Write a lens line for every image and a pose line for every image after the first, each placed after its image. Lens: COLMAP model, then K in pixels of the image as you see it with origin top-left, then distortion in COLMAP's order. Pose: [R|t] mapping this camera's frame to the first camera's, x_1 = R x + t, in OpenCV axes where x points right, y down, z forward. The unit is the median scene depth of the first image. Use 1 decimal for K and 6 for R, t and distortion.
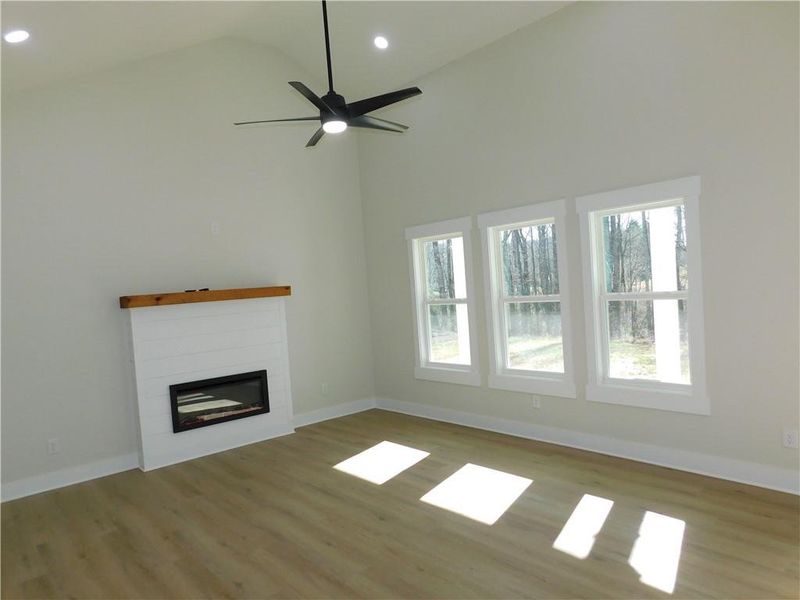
lens RADIAL K [[542.2, 0, 400.9], [0, 542.2, 301.7], [0, 0, 1]] dist [-0.036931, 0.040003]
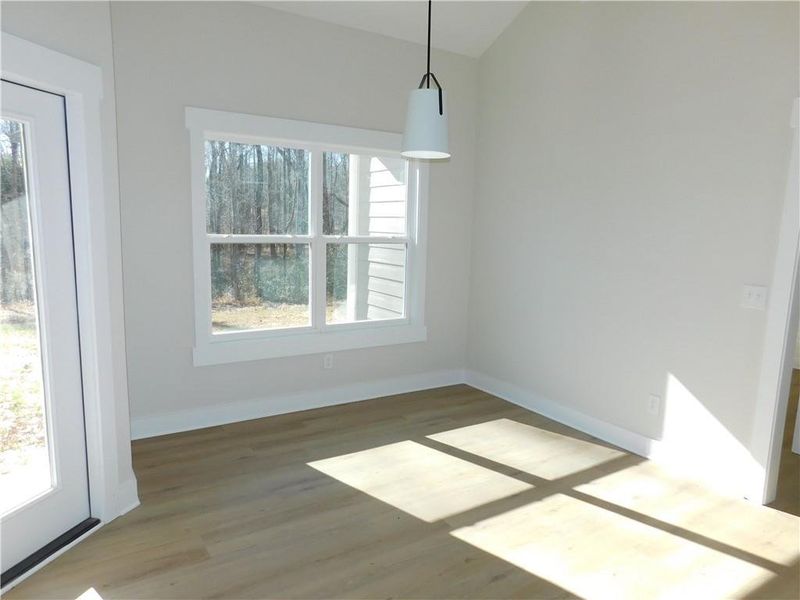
lens RADIAL K [[595.8, 0, 398.8], [0, 595.8, 302.9], [0, 0, 1]] dist [0.005201, 0.004659]
pose [[0.135729, -0.083024, 0.987261, -0.591301], [-0.006067, 0.996394, 0.084626, 0.011585], [-0.990727, -0.017476, 0.134736, 0.702127]]
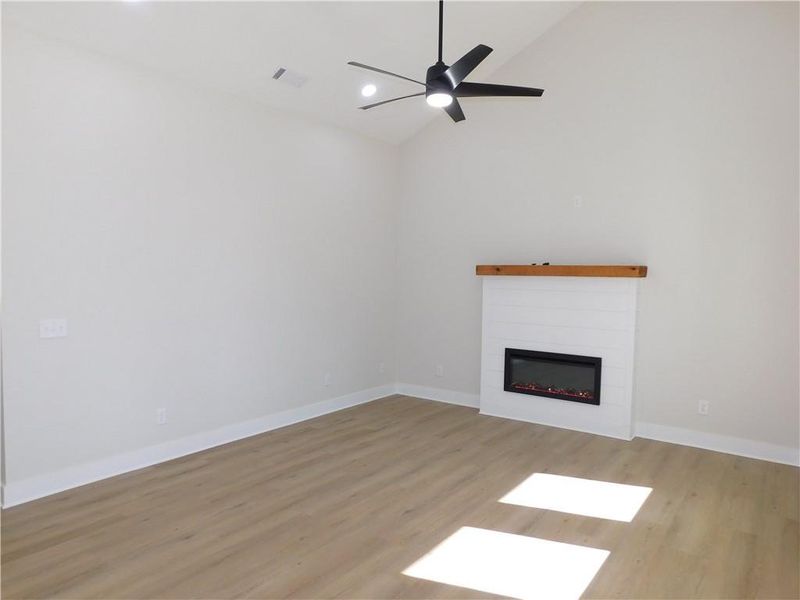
lens RADIAL K [[542.2, 0, 400.9], [0, 542.2, 301.7], [0, 0, 1]] dist [-0.036931, 0.040003]
pose [[0.222296, 0.127108, -0.966658, 0.612231], [-0.061009, 0.991336, 0.116324, -0.057889], [0.973069, 0.033116, 0.228124, 0.548466]]
